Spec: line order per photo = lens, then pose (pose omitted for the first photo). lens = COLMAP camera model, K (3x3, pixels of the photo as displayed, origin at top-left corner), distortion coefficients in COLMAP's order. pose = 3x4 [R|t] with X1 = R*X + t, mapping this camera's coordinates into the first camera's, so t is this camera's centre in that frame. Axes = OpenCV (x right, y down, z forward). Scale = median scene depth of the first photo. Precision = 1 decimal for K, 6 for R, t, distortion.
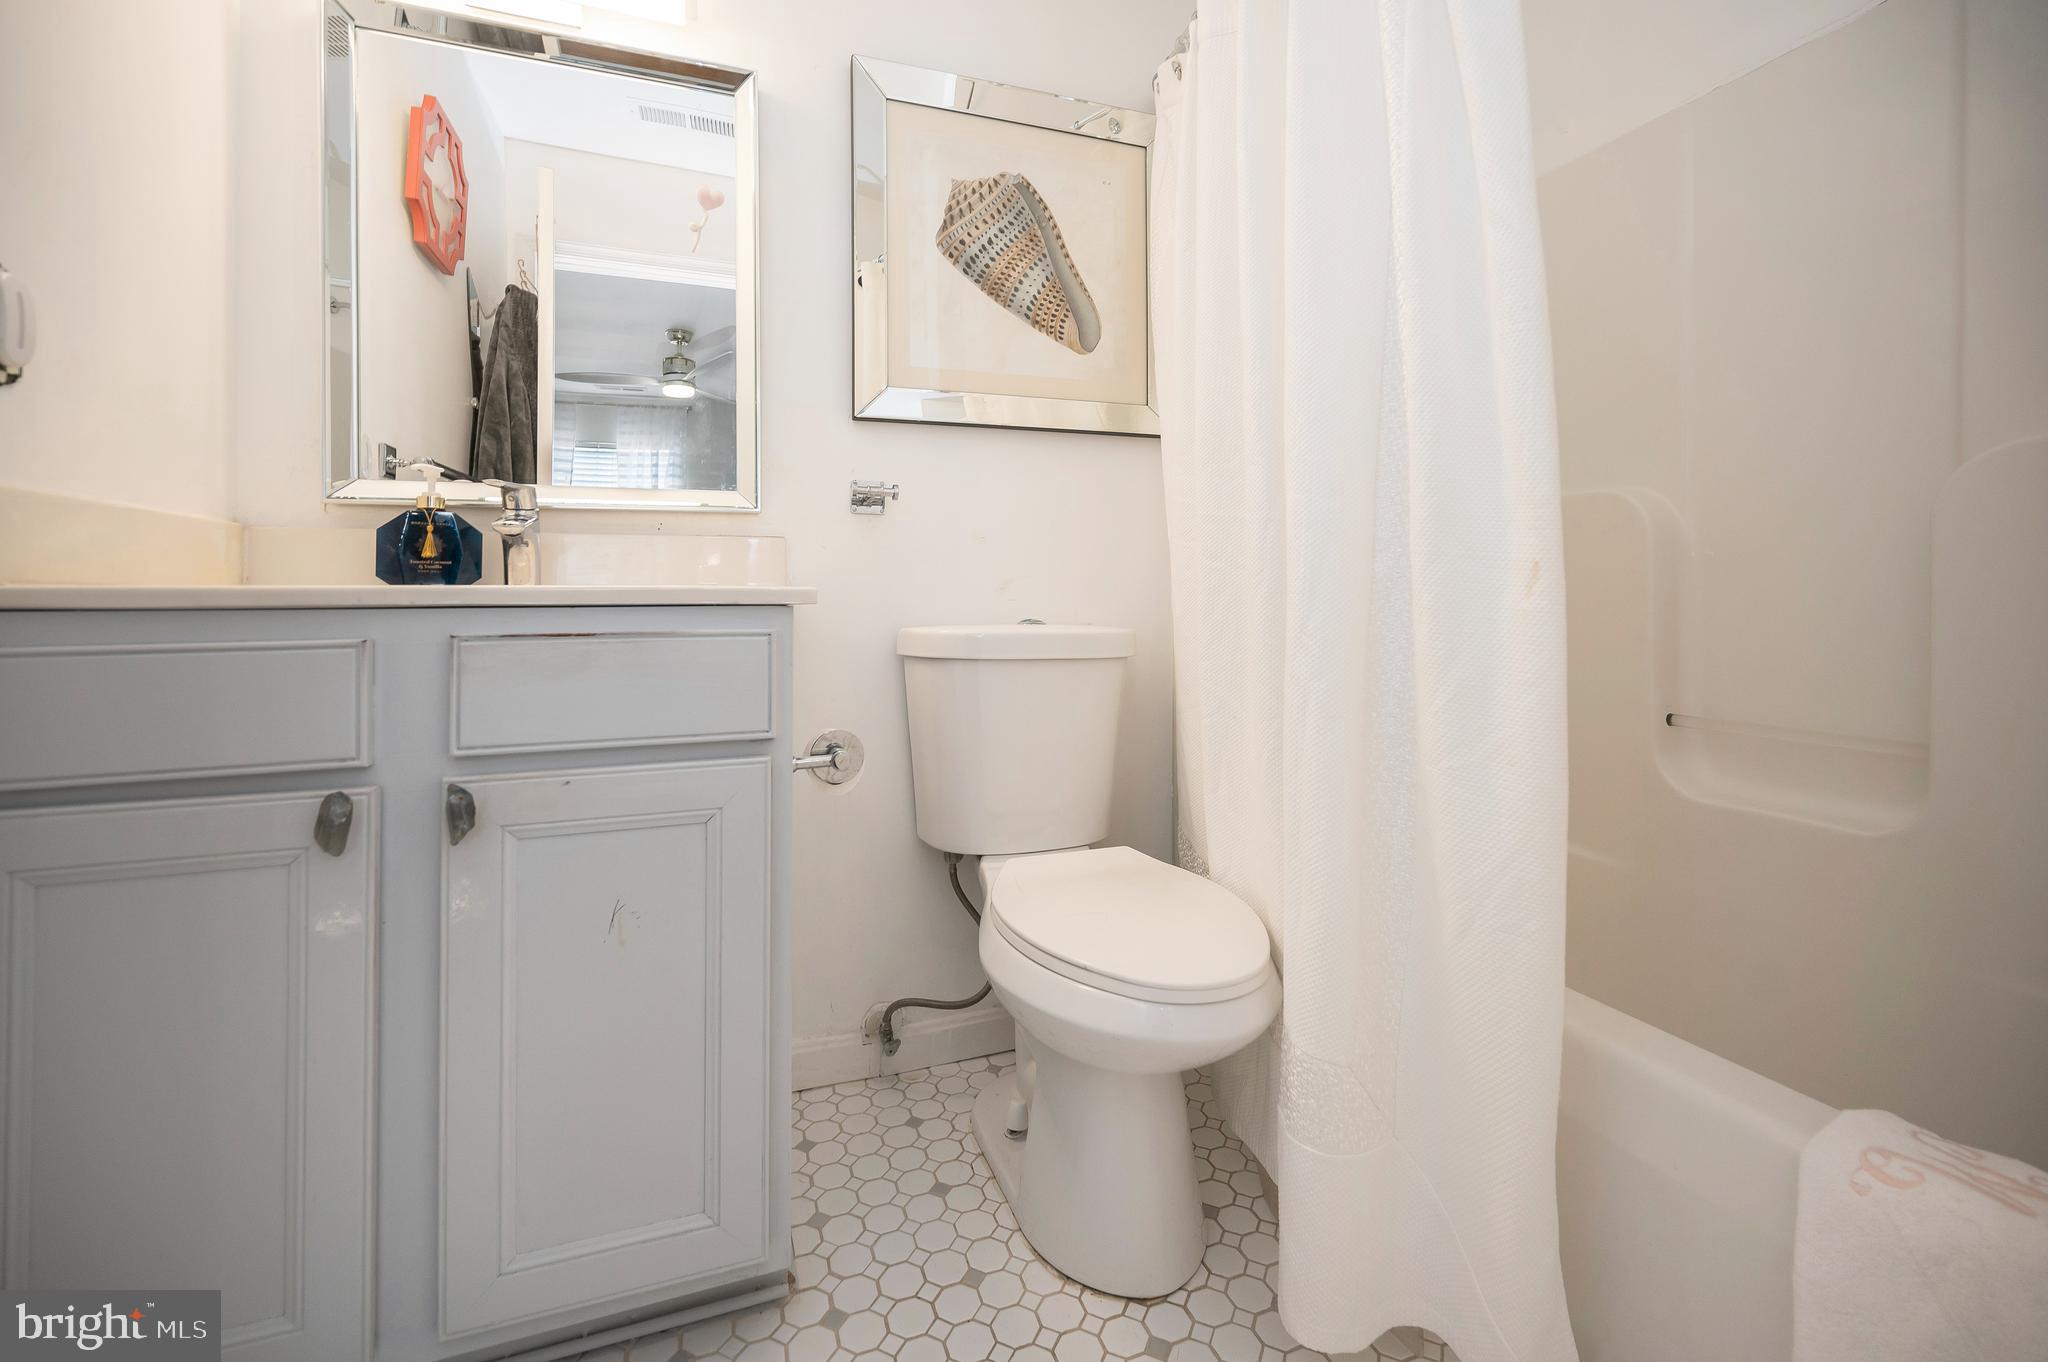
lens RADIAL K [[852.5, 0, 1031.9], [0, 852.5, 606.4], [0, 0, 1]] dist [0.001045, 0.000128]
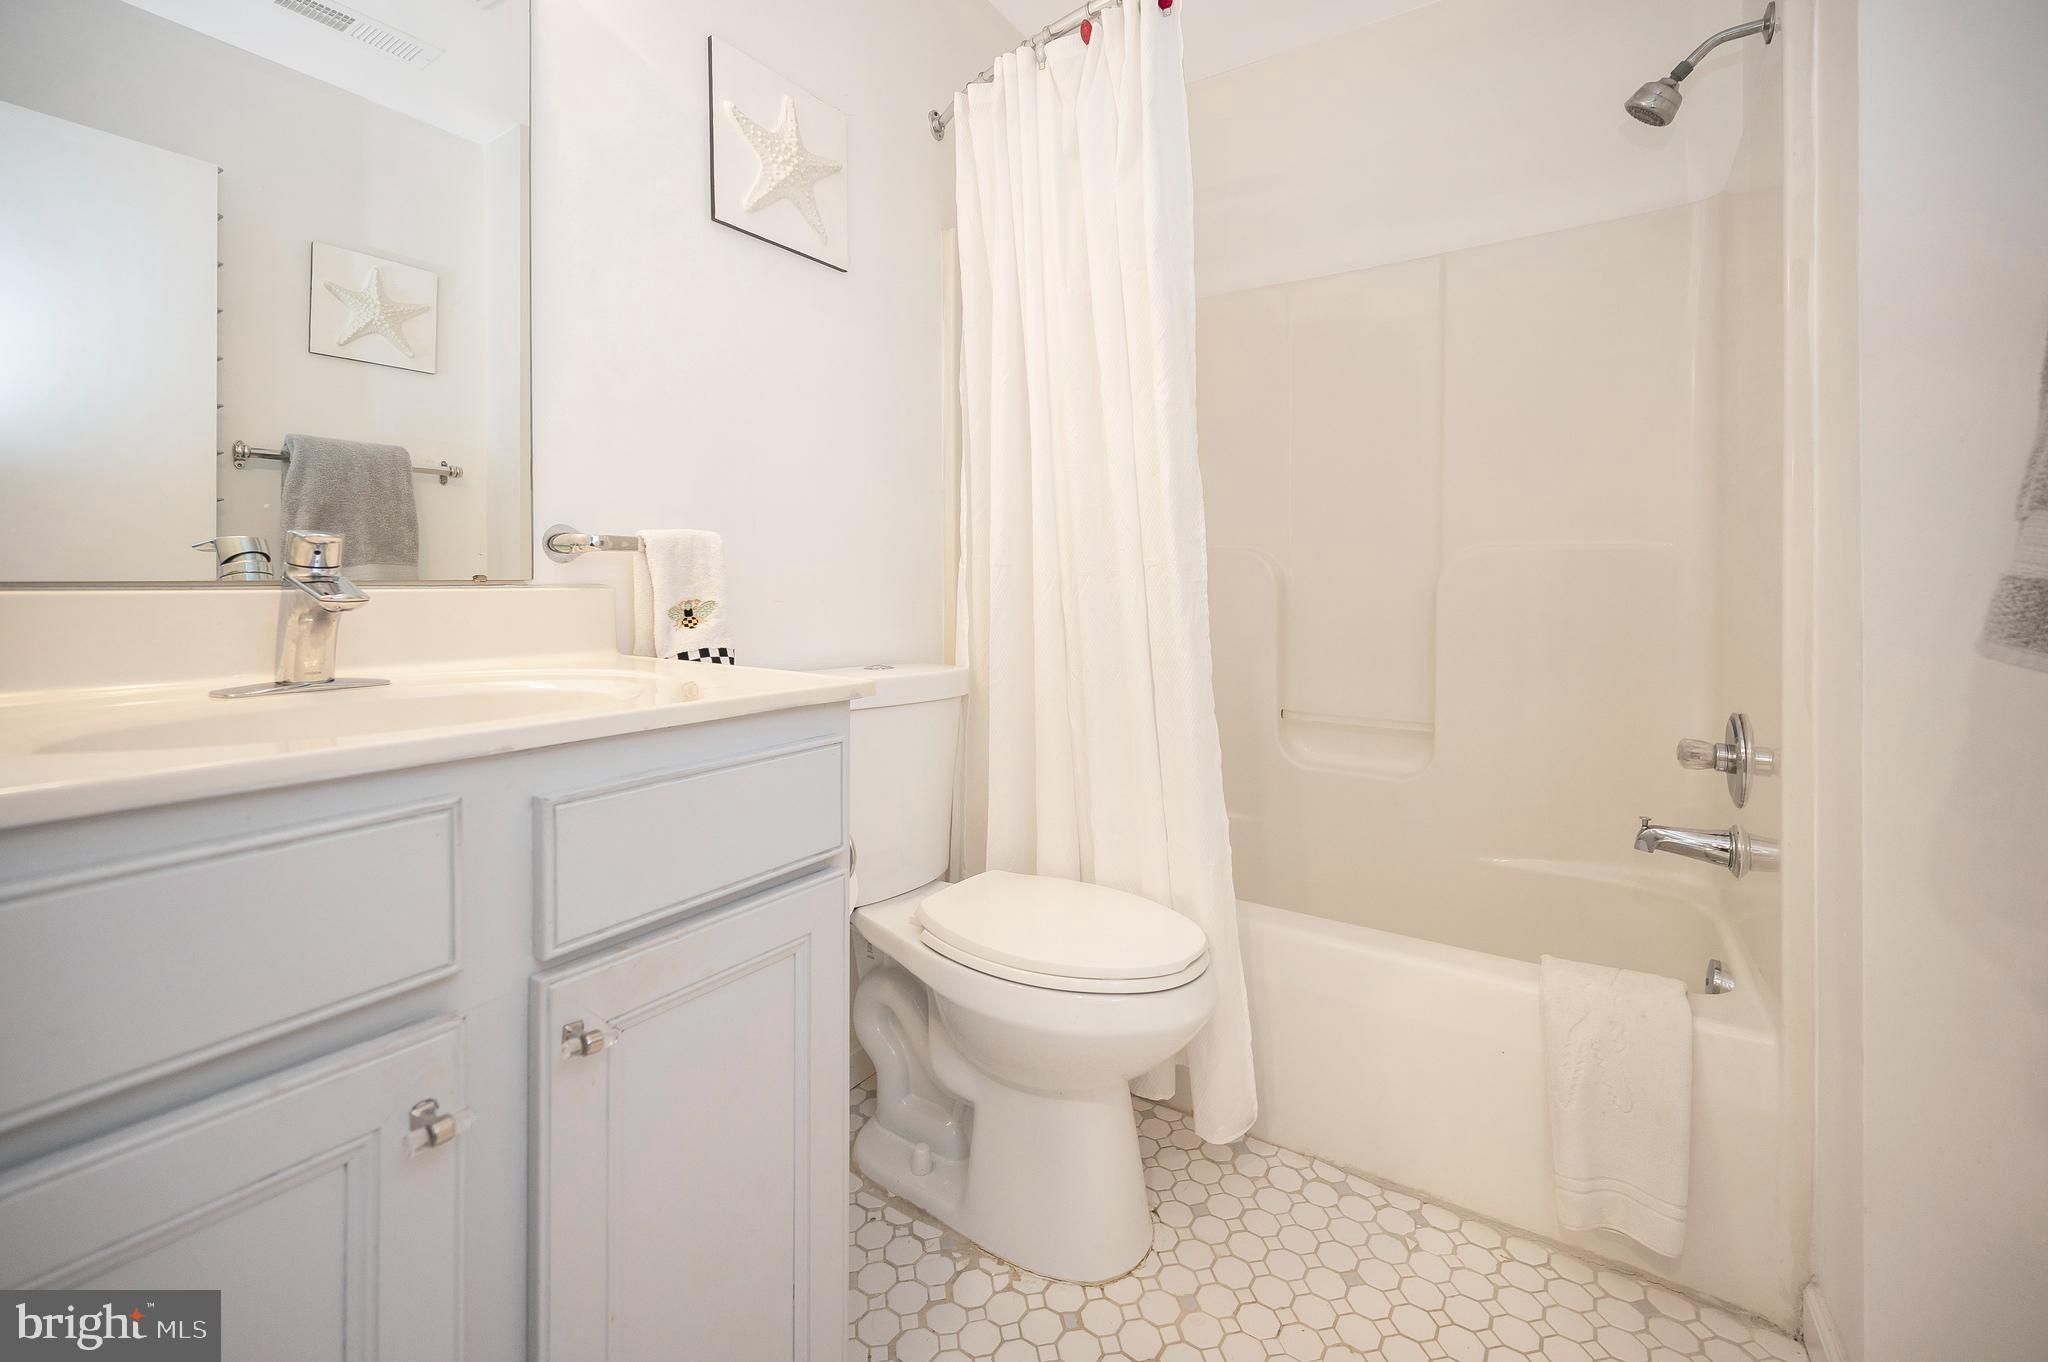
lens RADIAL K [[829.0, 0, 1027.4], [0, 829.0, 588.5], [0, 0, 1]] dist [-0.000094, -0.000030]
pose [[0.832039, 0.009617, 0.554634, -0.369841], [-0.006764, 0.999951, -0.007191, -0.061729], [-0.554676, 0.002232, 0.832063, 0.088228]]
